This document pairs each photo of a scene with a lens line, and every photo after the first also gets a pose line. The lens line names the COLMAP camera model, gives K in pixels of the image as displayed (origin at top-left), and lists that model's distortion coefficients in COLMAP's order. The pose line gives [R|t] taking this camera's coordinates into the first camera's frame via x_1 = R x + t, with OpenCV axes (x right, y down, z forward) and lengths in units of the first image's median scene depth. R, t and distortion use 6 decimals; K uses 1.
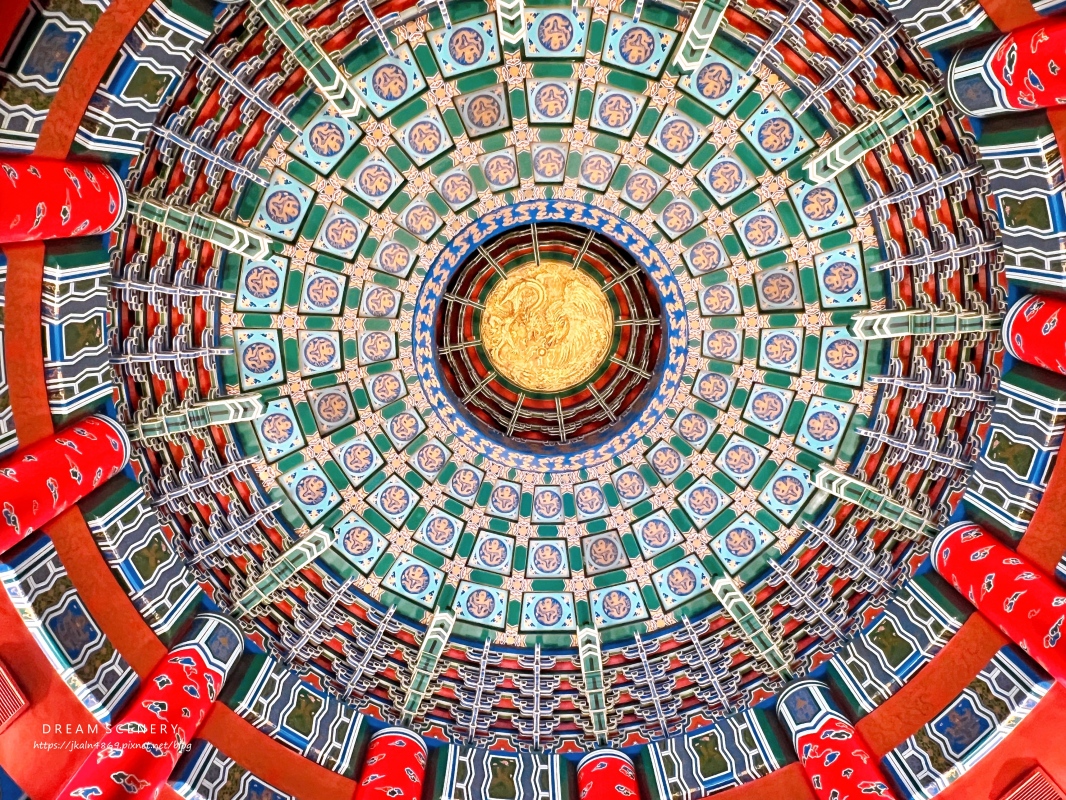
lens RADIAL K [[729.0, 0, 533.0], [0, 729.0, 400.0], [0, 0, 1]] dist [-0.001081, -0.001099]
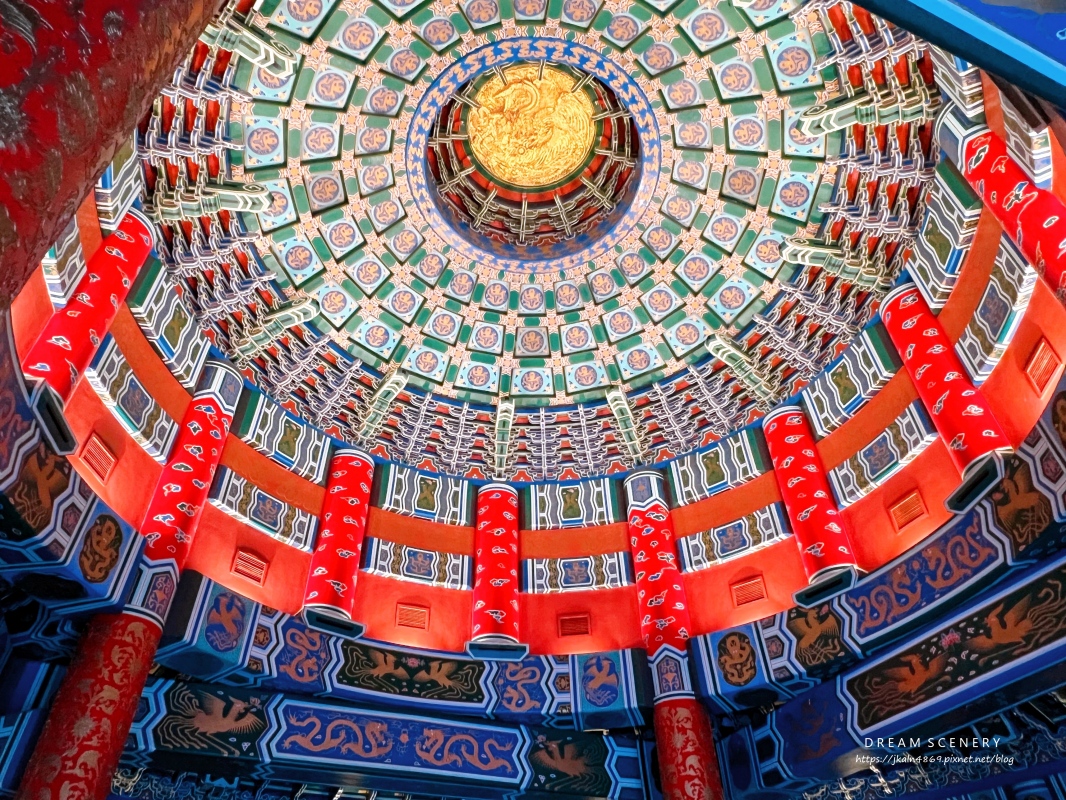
lens RADIAL K [[729.0, 0, 533.0], [0, 729.0, 400.0], [0, 0, 1]] dist [-0.001081, -0.001099]
pose [[0.966073, 0.174300, 0.190585, -0.139521], [-0.248253, 0.830213, 0.499116, -0.377529], [-0.071230, -0.529496, 0.845317, -0.112398]]
